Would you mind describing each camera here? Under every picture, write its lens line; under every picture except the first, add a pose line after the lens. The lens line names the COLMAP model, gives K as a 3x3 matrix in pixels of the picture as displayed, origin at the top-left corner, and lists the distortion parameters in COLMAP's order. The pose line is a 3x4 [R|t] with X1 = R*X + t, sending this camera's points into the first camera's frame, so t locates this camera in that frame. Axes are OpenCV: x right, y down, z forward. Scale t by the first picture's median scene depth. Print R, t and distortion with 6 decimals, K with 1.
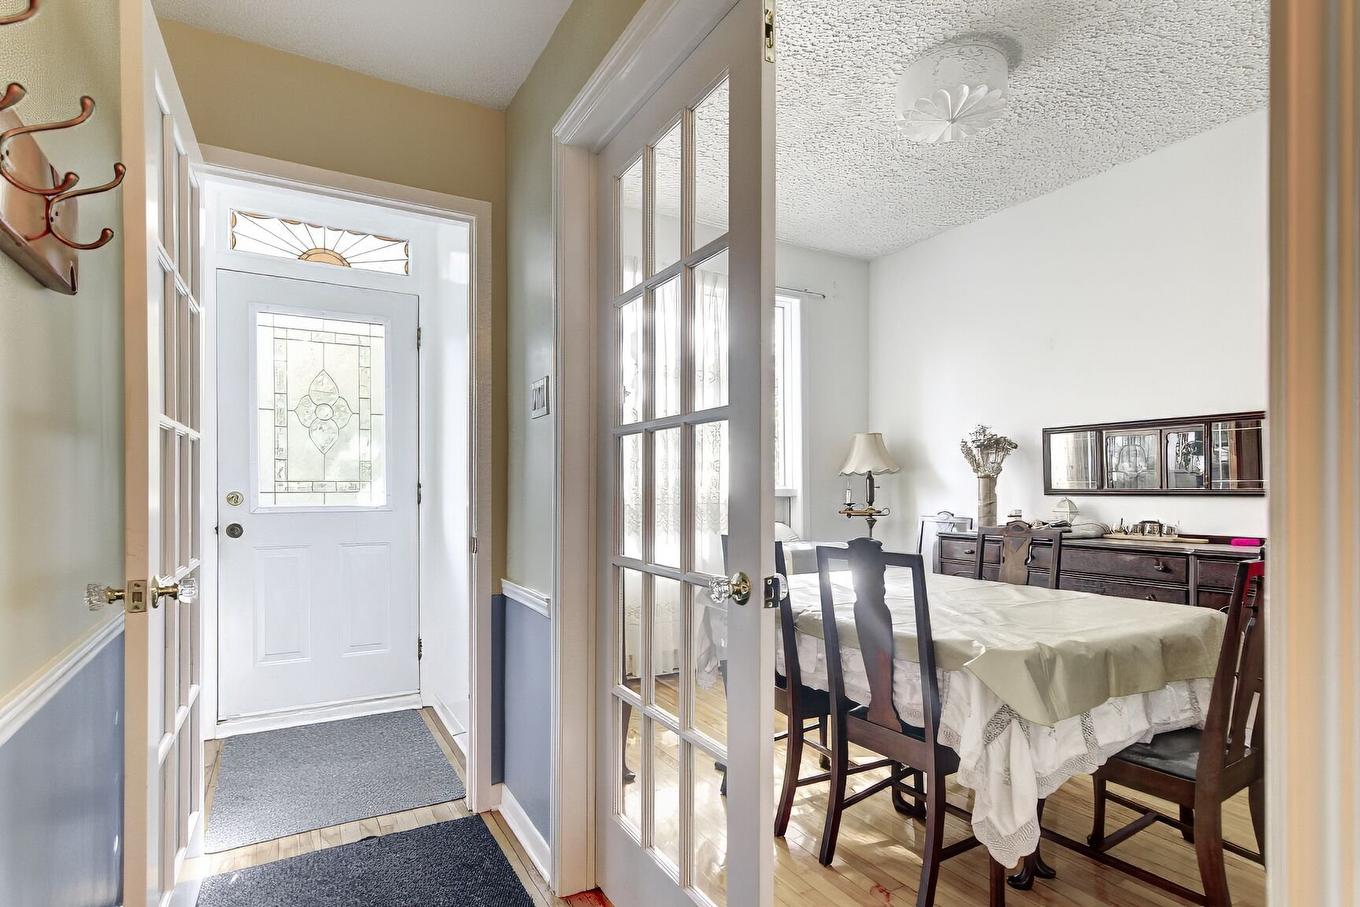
lens RADIAL K [[707.9, 0, 656.3], [0, 707.9, 485.2], [0, 0, 1]] dist [0.005633, -0.001543]
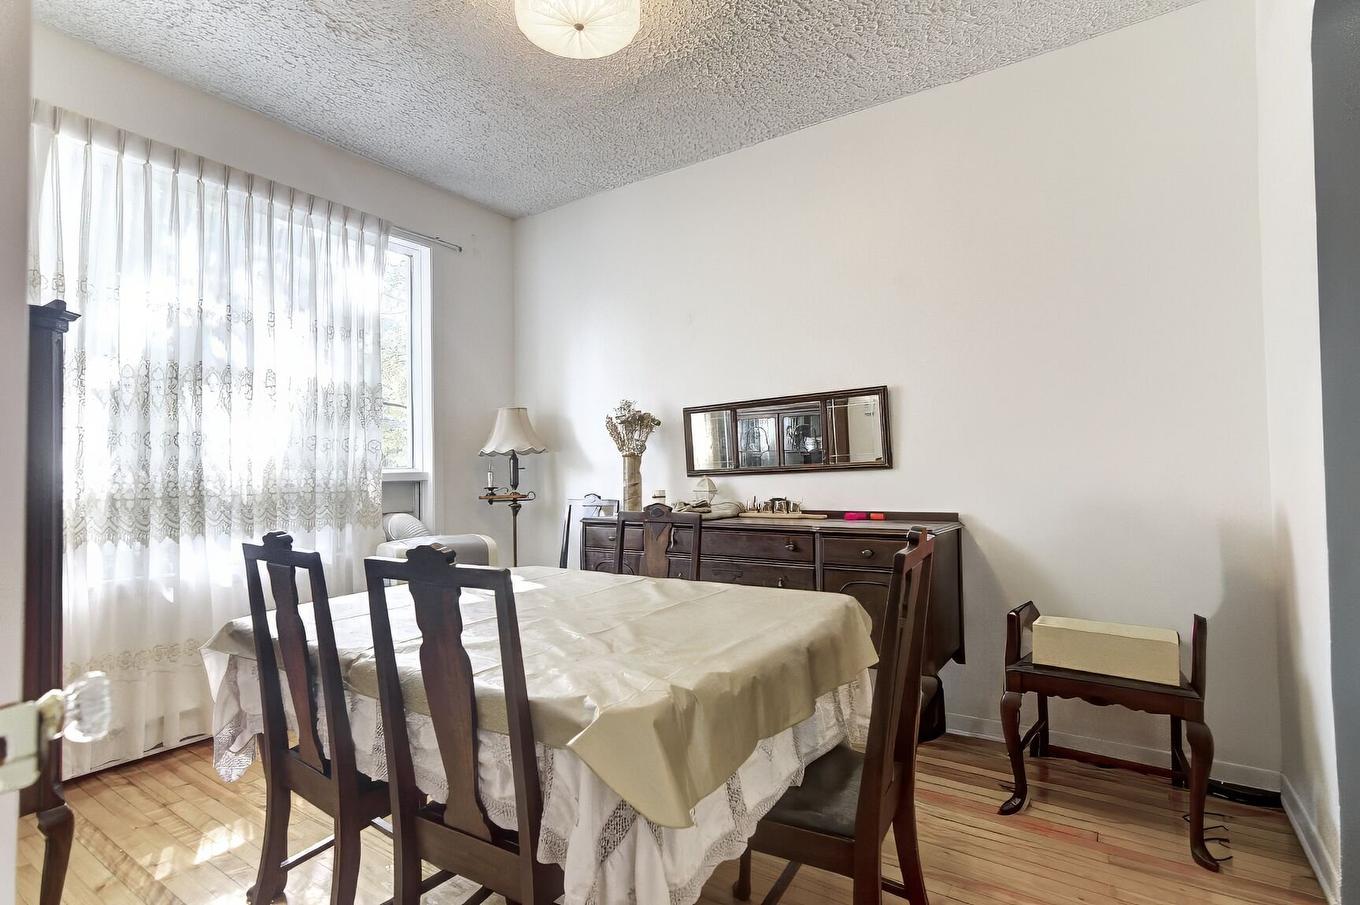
lens RADIAL K [[707.9, 0, 673.3], [0, 707.9, 452.1], [0, 0, 1]] dist [0.005633, -0.001543]
pose [[0.887488, -0.001722, 0.460827, 0.132485], [0.012532, 0.999713, -0.020400, 0.005043], [-0.460659, 0.023880, 0.887256, 0.228269]]
